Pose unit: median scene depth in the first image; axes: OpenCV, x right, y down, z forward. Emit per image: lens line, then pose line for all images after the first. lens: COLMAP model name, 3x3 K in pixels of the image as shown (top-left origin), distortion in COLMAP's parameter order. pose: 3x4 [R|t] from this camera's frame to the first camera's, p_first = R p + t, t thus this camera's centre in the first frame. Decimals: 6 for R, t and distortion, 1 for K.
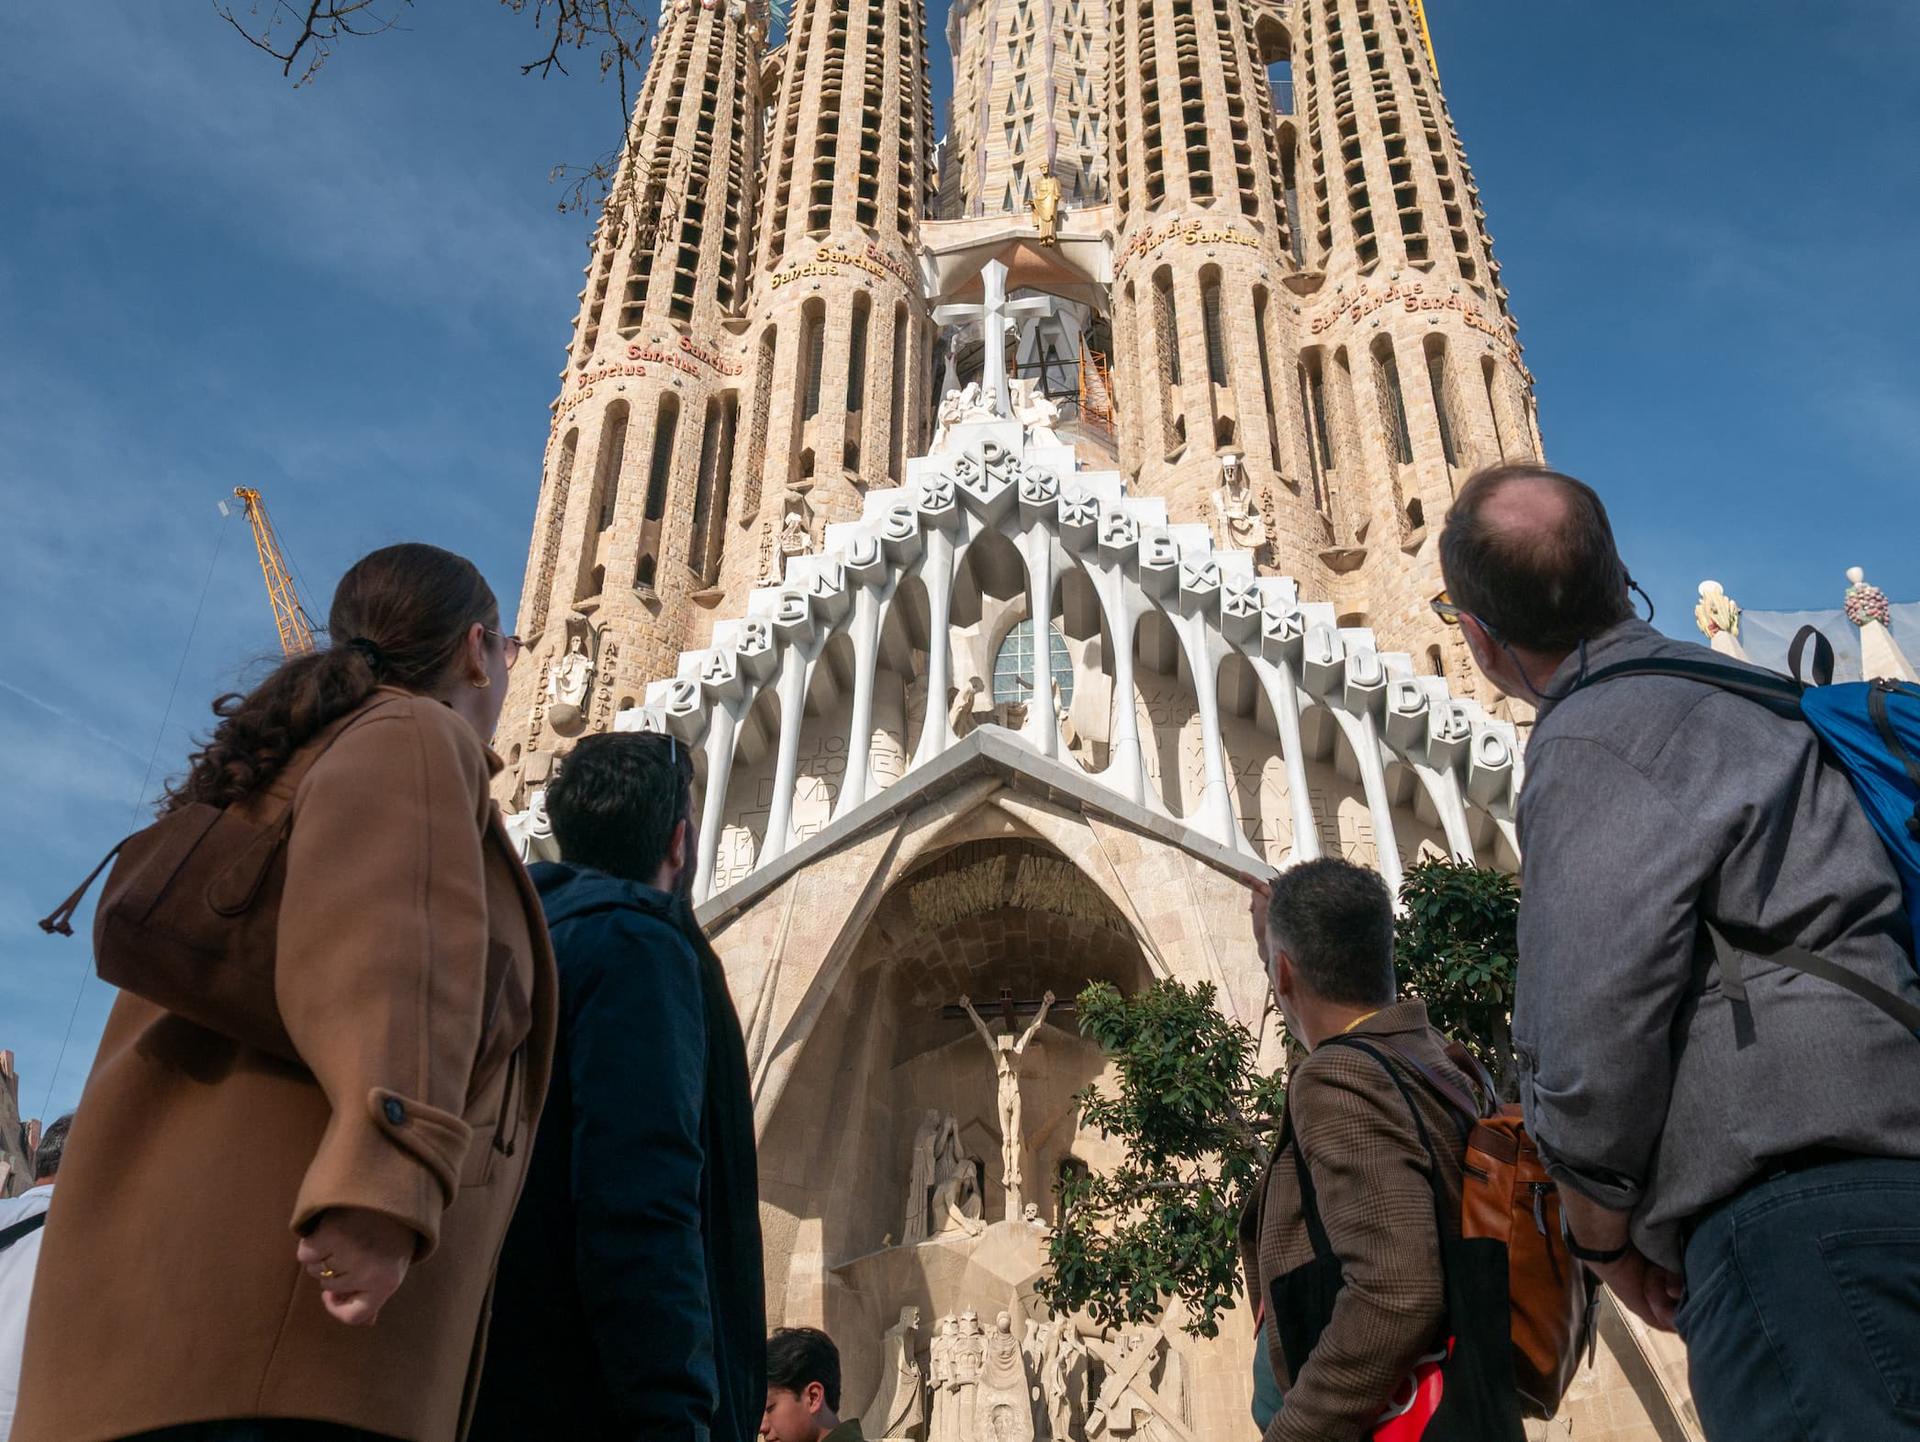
lens RADIAL K [[1950.8, 0, 944.1], [0, 1950.8, 693.7], [0, 0, 1]] dist [-0.016744, 0.017189]
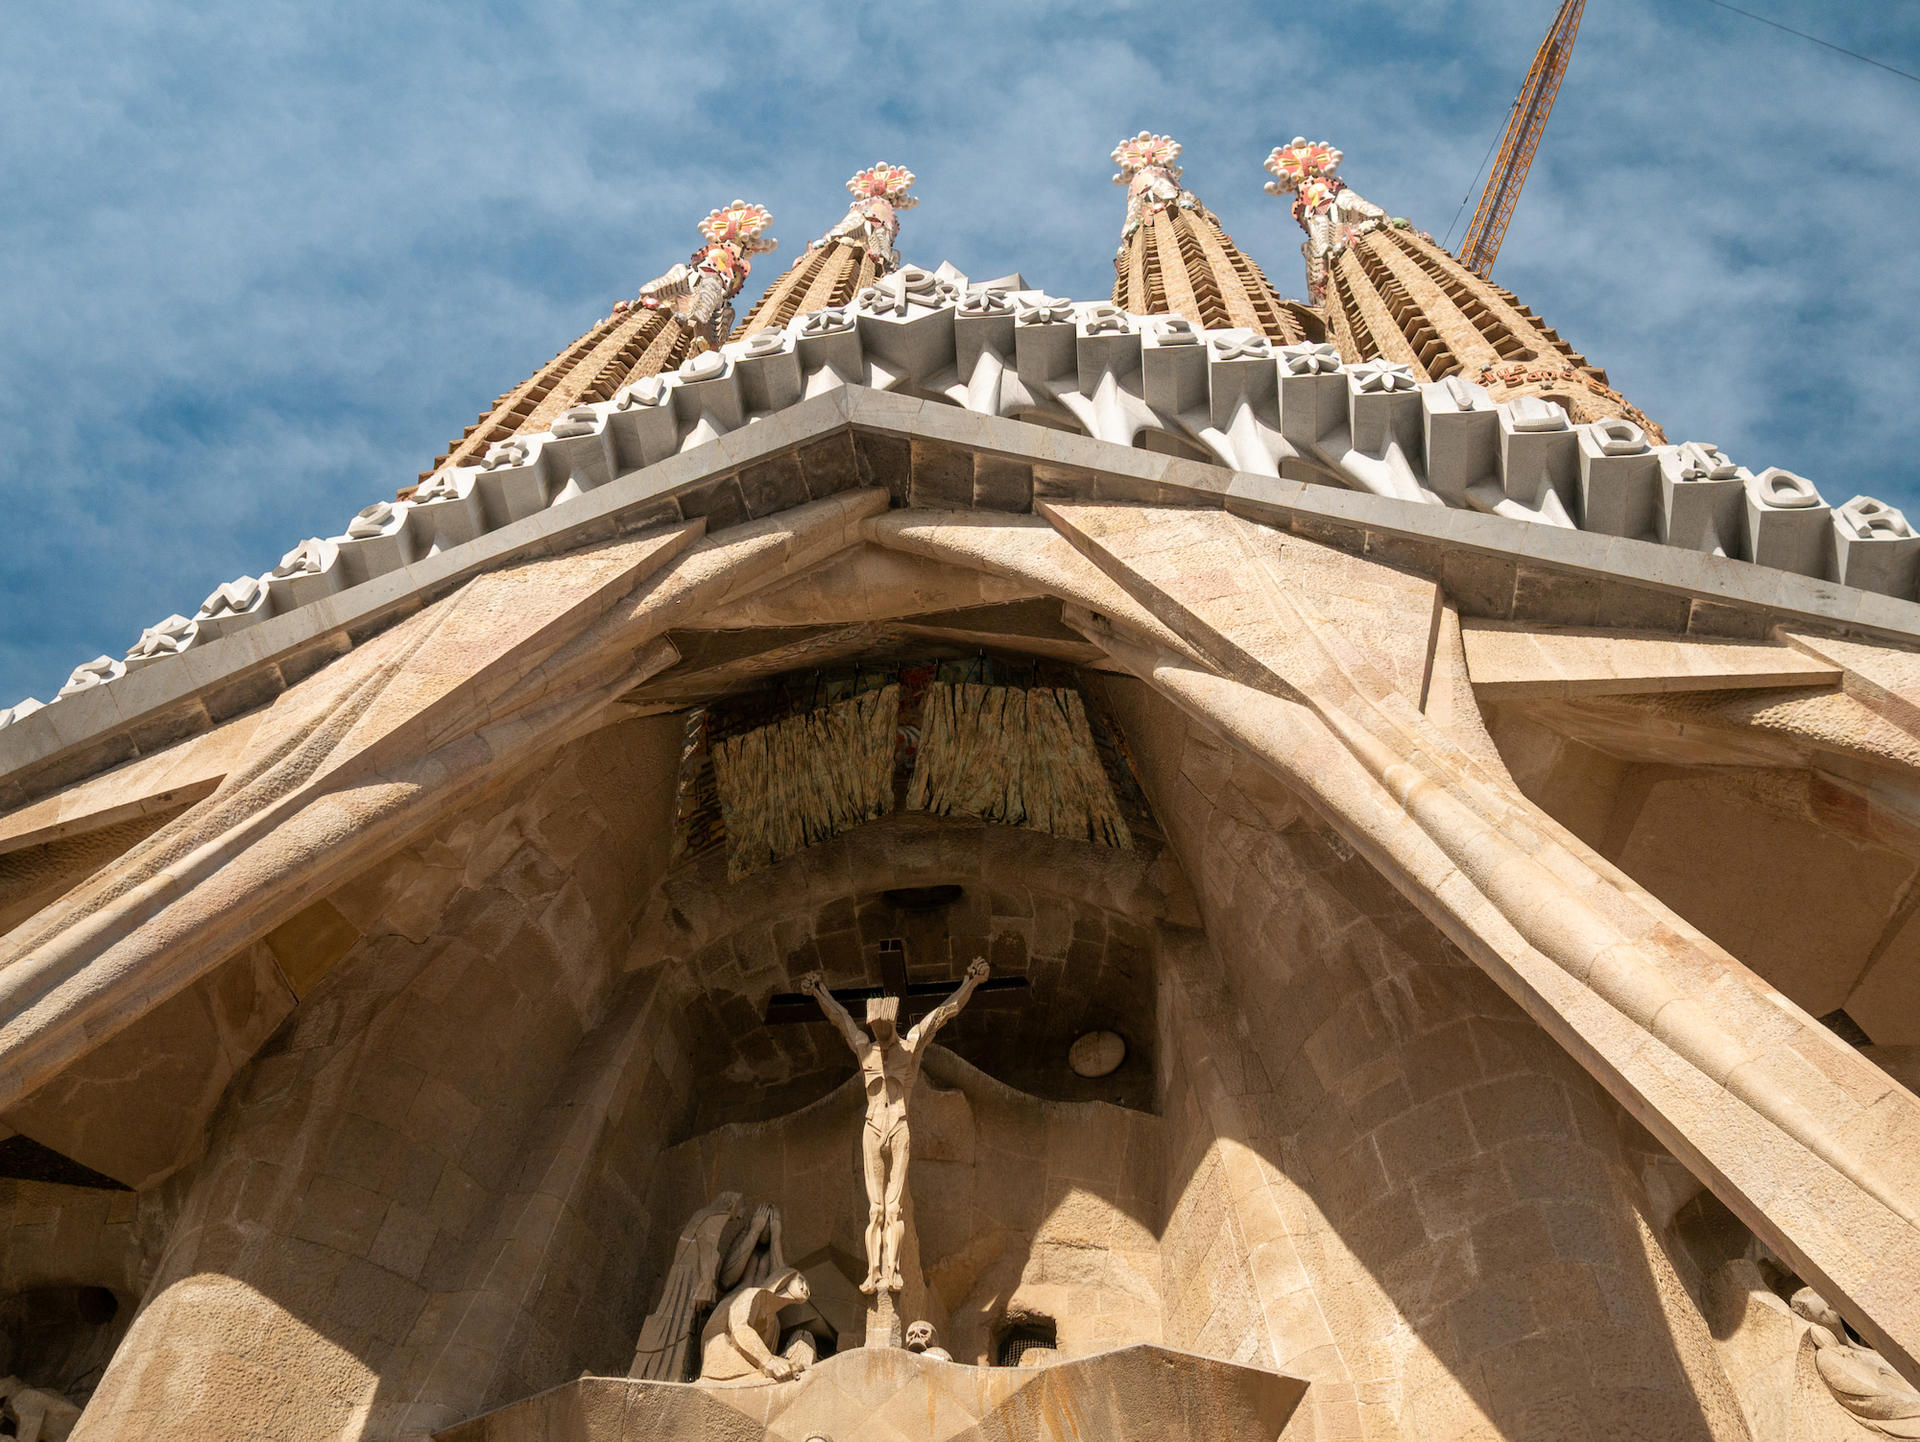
lens RADIAL K [[1950.8, 0, 944.1], [0, 1950.8, 693.7], [0, 0, 1]] dist [-0.016744, 0.017189]
pose [[0.999643, 0.021931, -0.015290, 0.051885], [-0.026354, 0.904536, -0.425582, 0.309484], [0.004497, 0.425832, 0.904791, 0.518569]]
